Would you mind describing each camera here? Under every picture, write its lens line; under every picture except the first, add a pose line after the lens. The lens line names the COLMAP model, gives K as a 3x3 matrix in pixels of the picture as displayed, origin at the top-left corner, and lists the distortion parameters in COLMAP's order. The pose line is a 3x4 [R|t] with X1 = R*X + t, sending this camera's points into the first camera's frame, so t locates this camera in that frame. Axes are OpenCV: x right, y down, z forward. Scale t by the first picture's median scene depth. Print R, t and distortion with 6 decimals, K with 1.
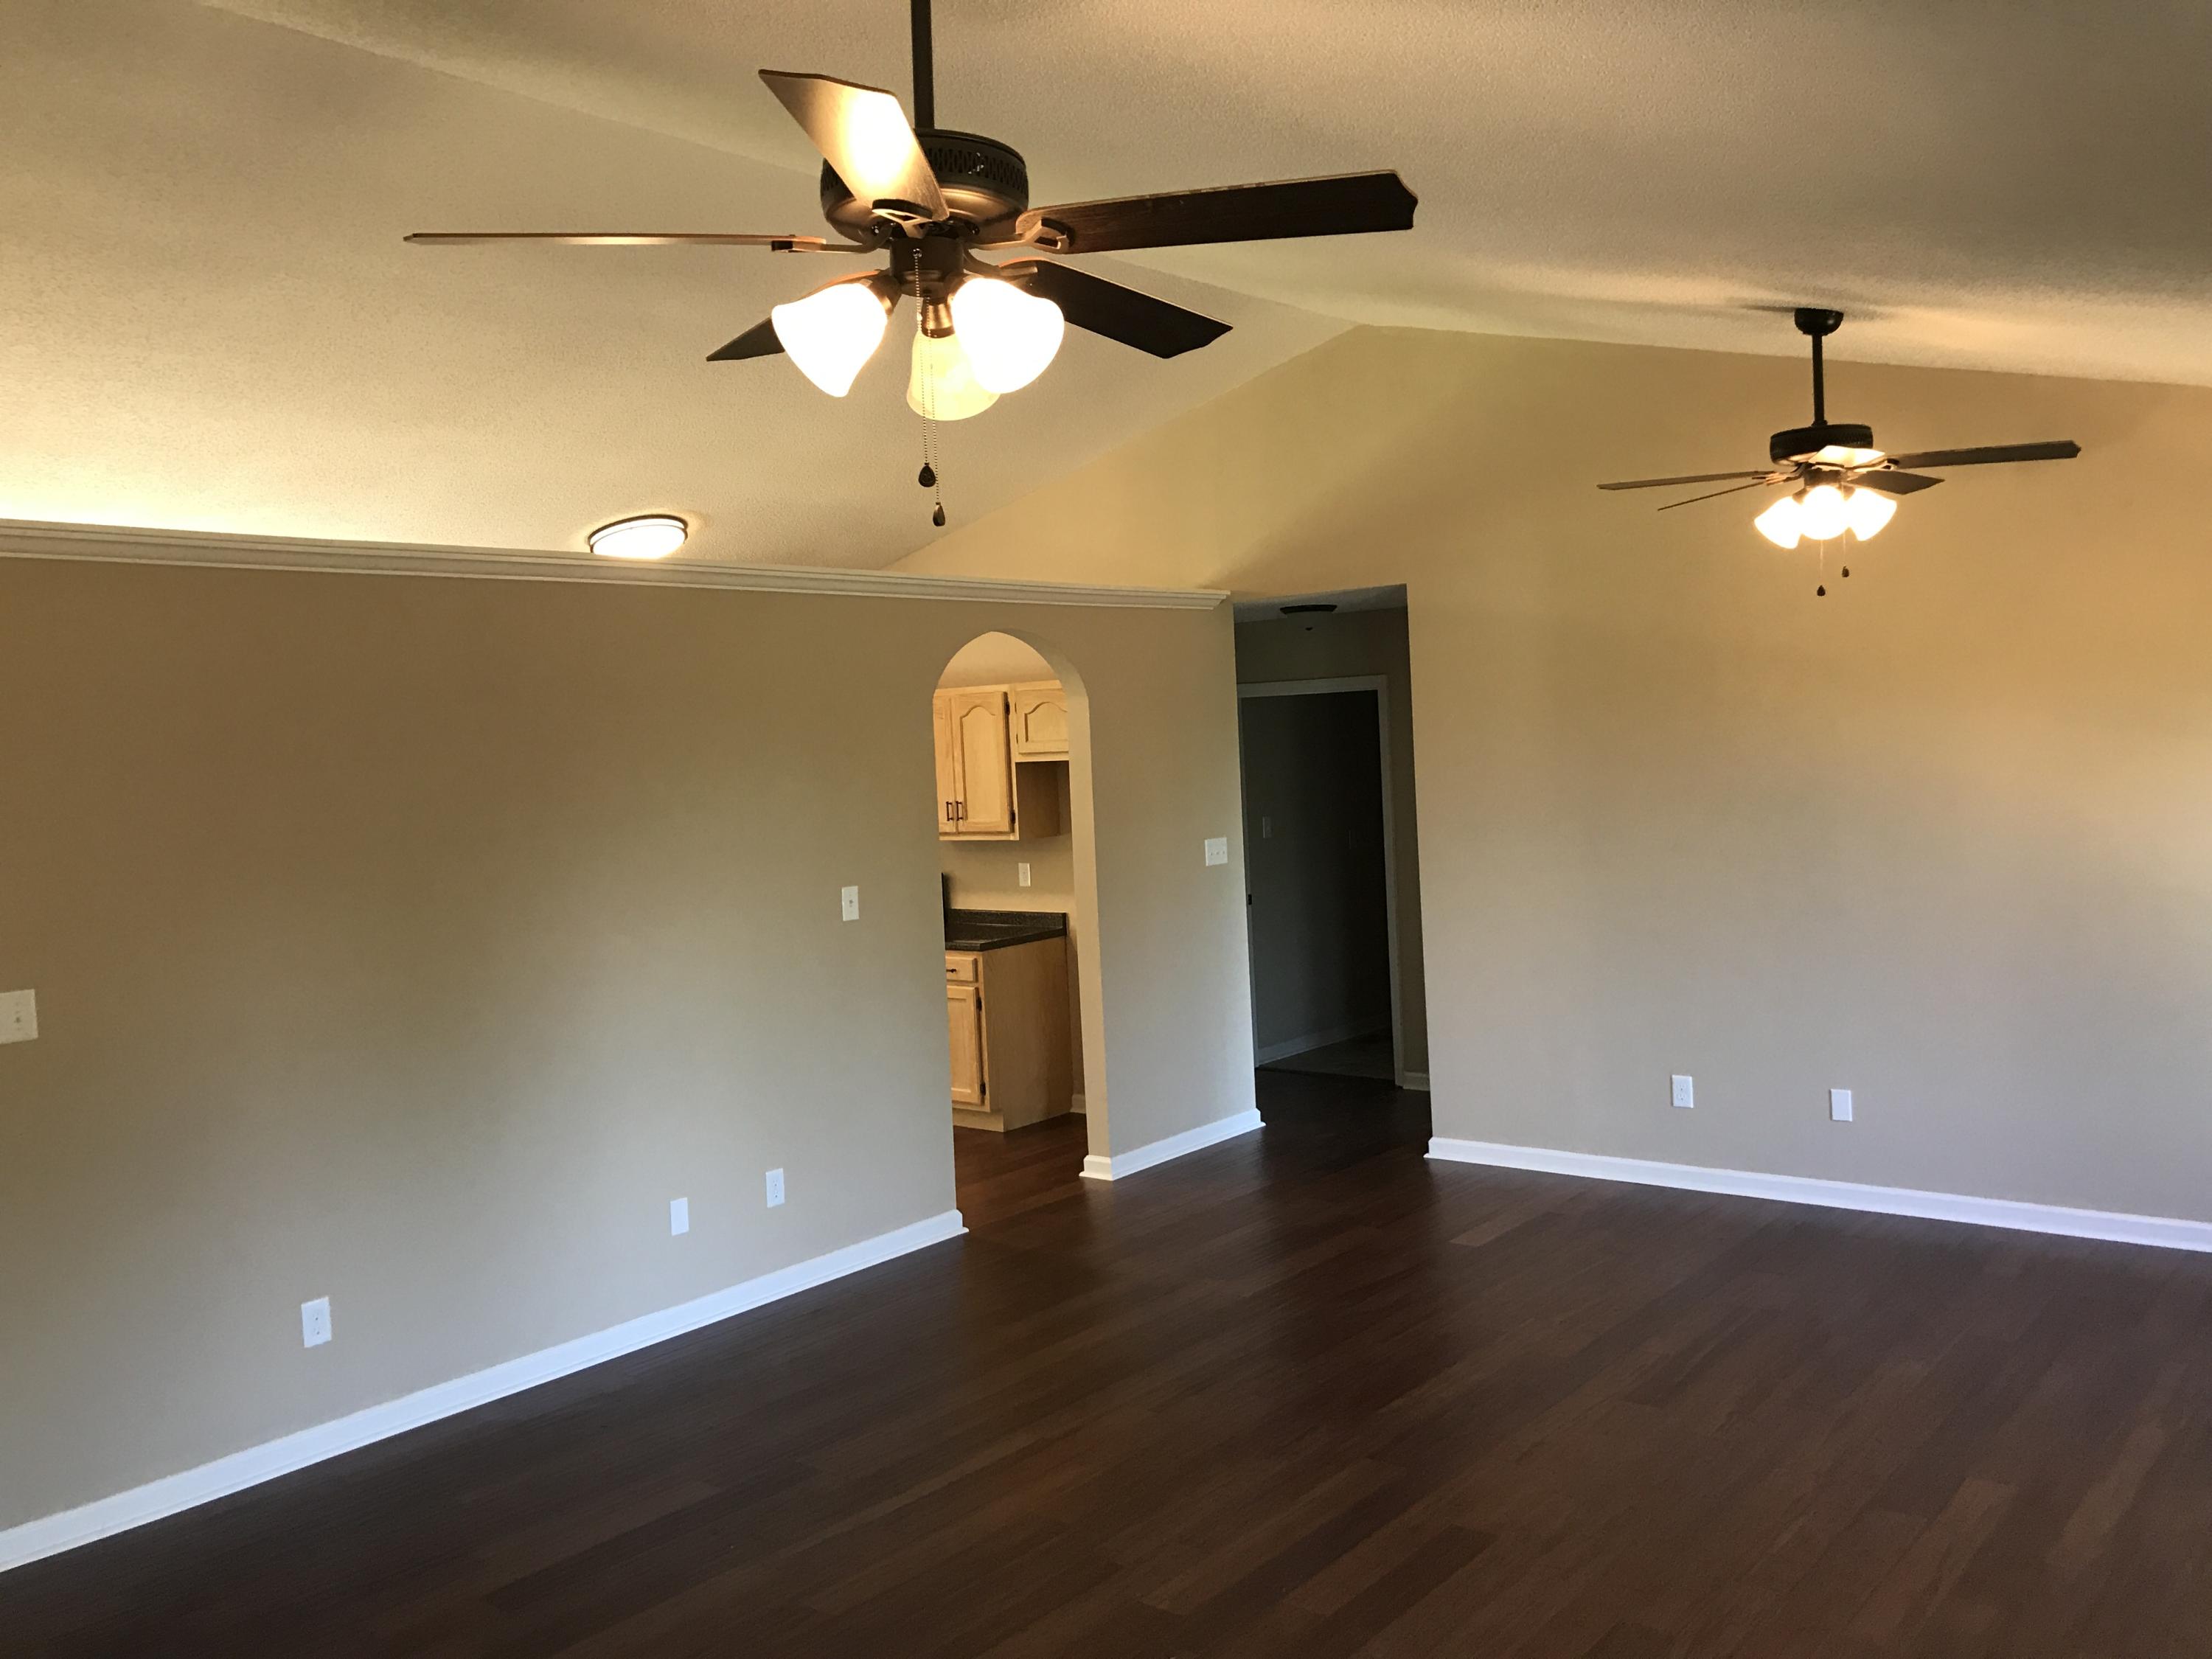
lens RADIAL K [[1806.2, 0, 1108.0], [0, 1806.2, 798.9], [0, 0, 1]] dist [0.006250, -0.005137]
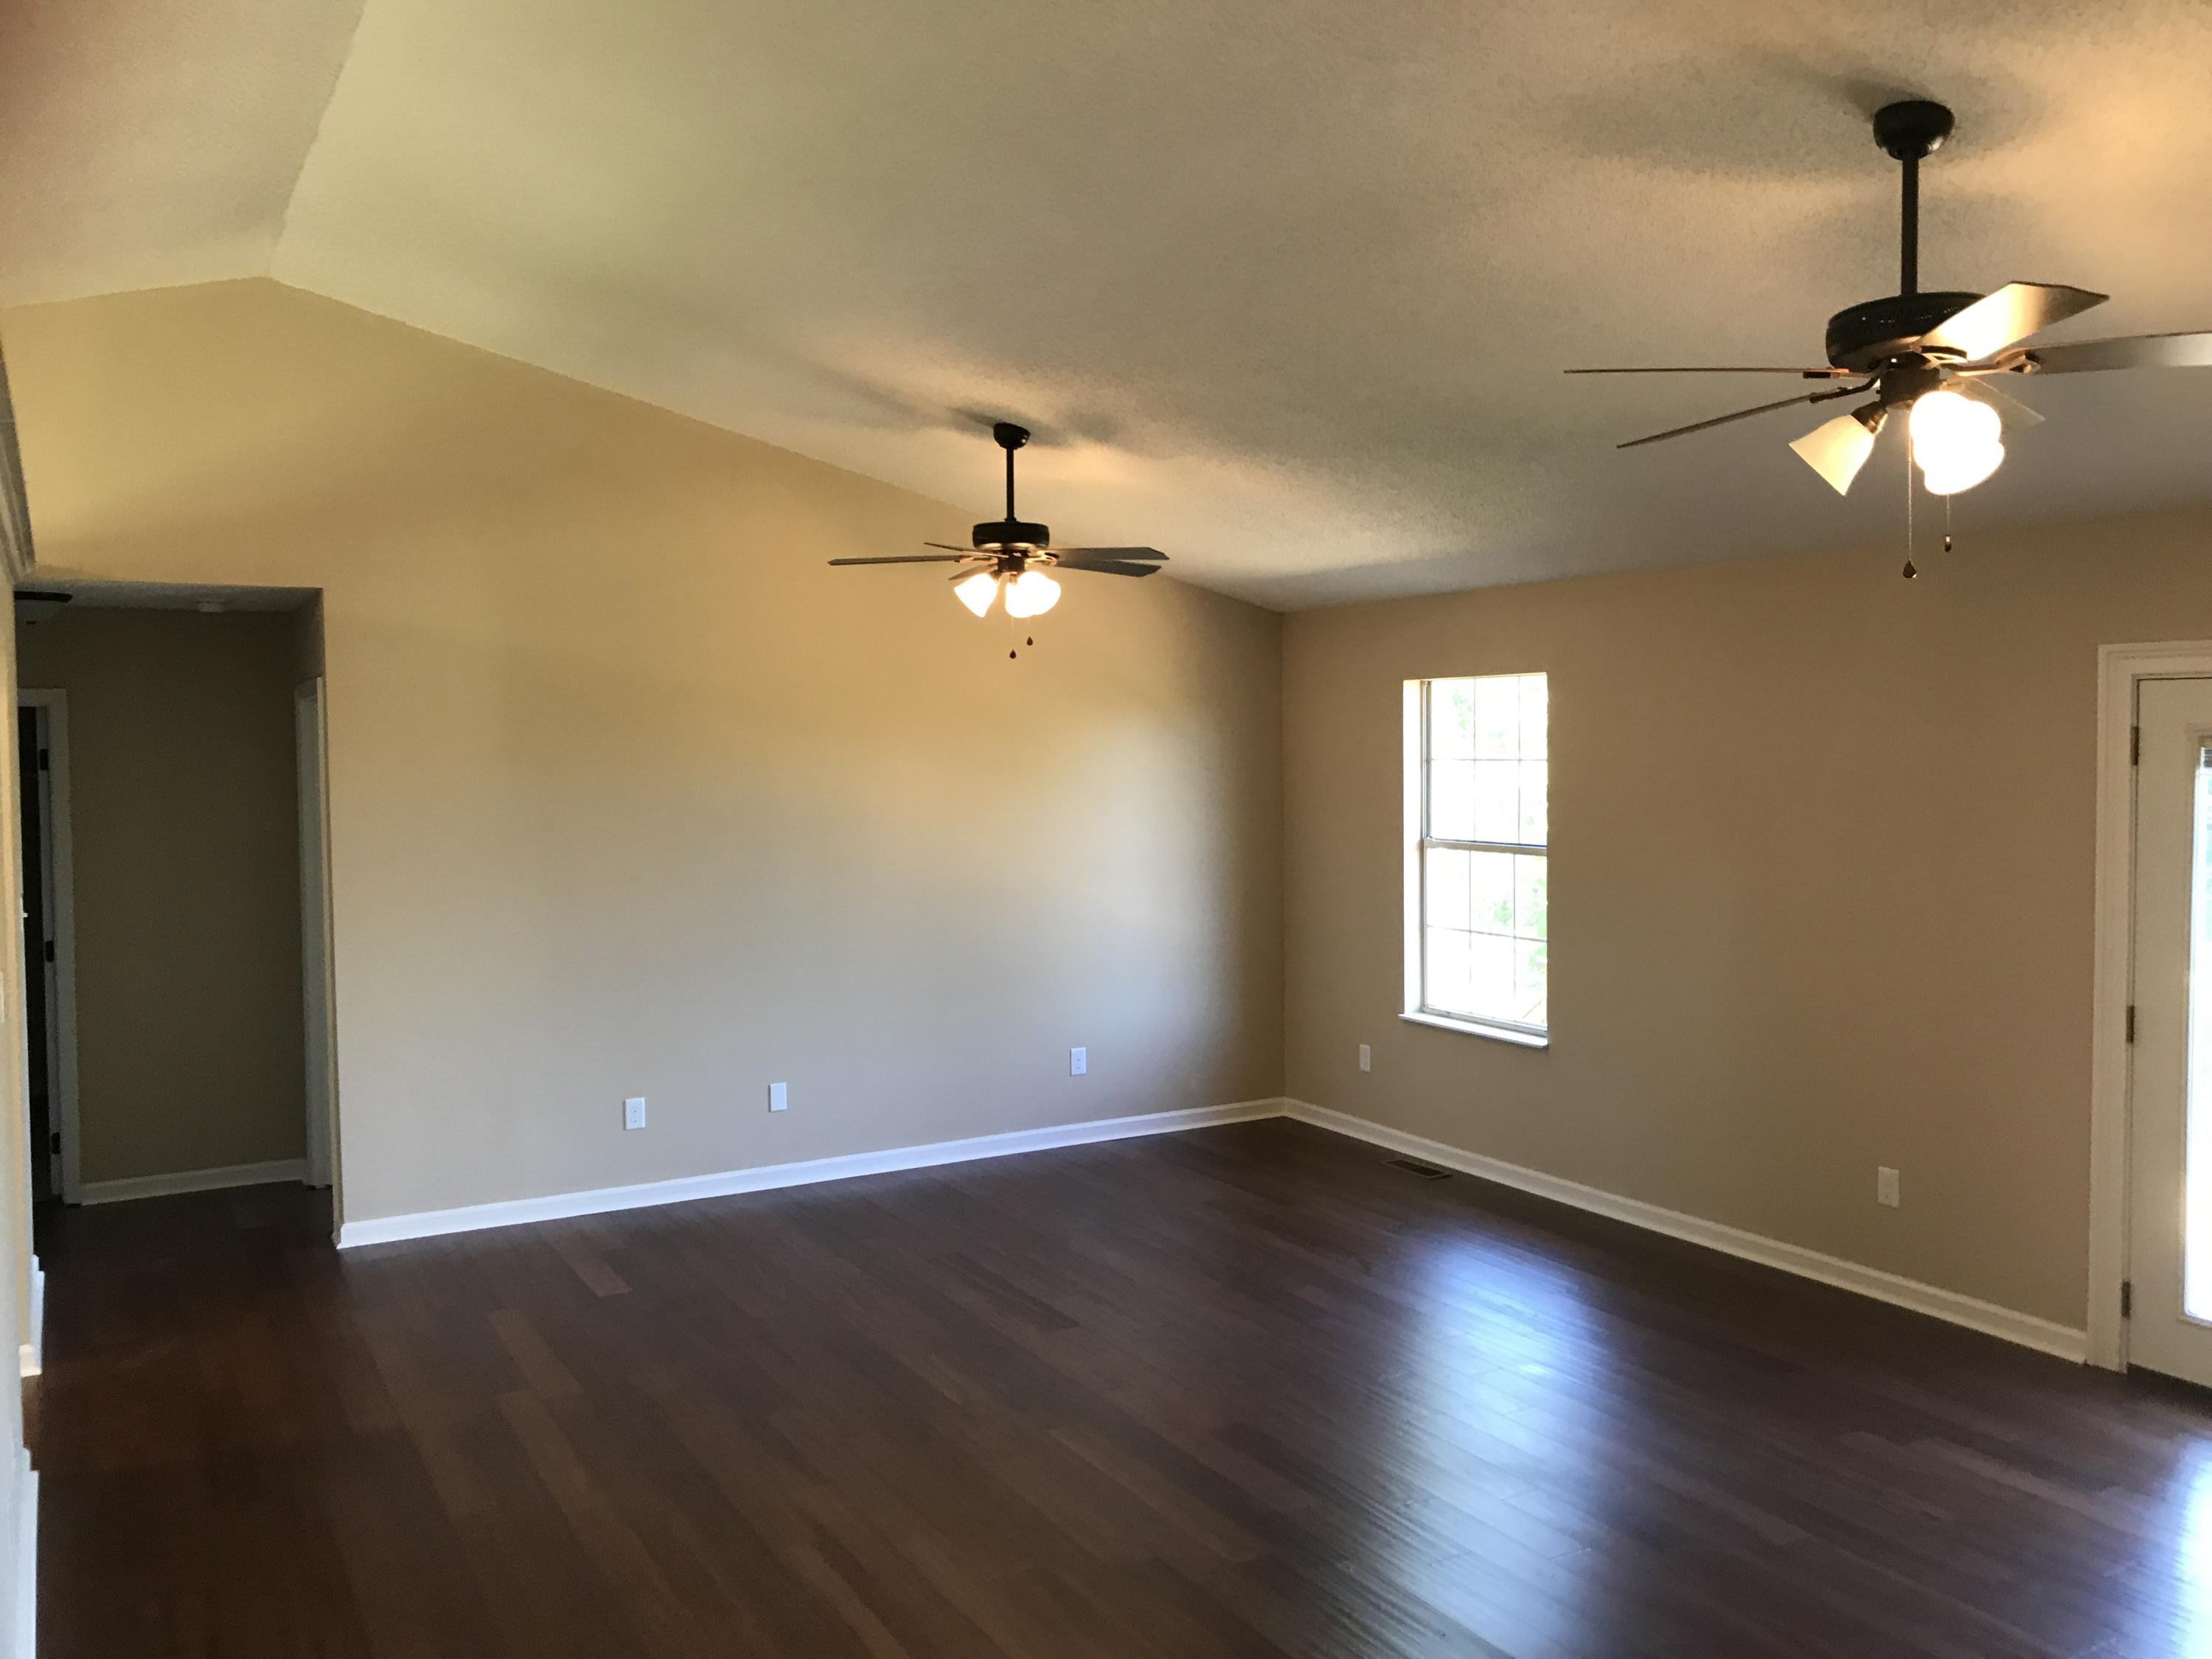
lens RADIAL K [[1819.3, 0, 1096.3], [0, 1819.3, 812.4], [0, 0, 1]] dist [0.005198, -0.001713]
pose [[0.361541, 0.002817, 0.932352, -0.458241], [0.020047, 0.999741, -0.010794, 0.004862], [-0.932141, 0.022593, 0.361391, 0.304563]]
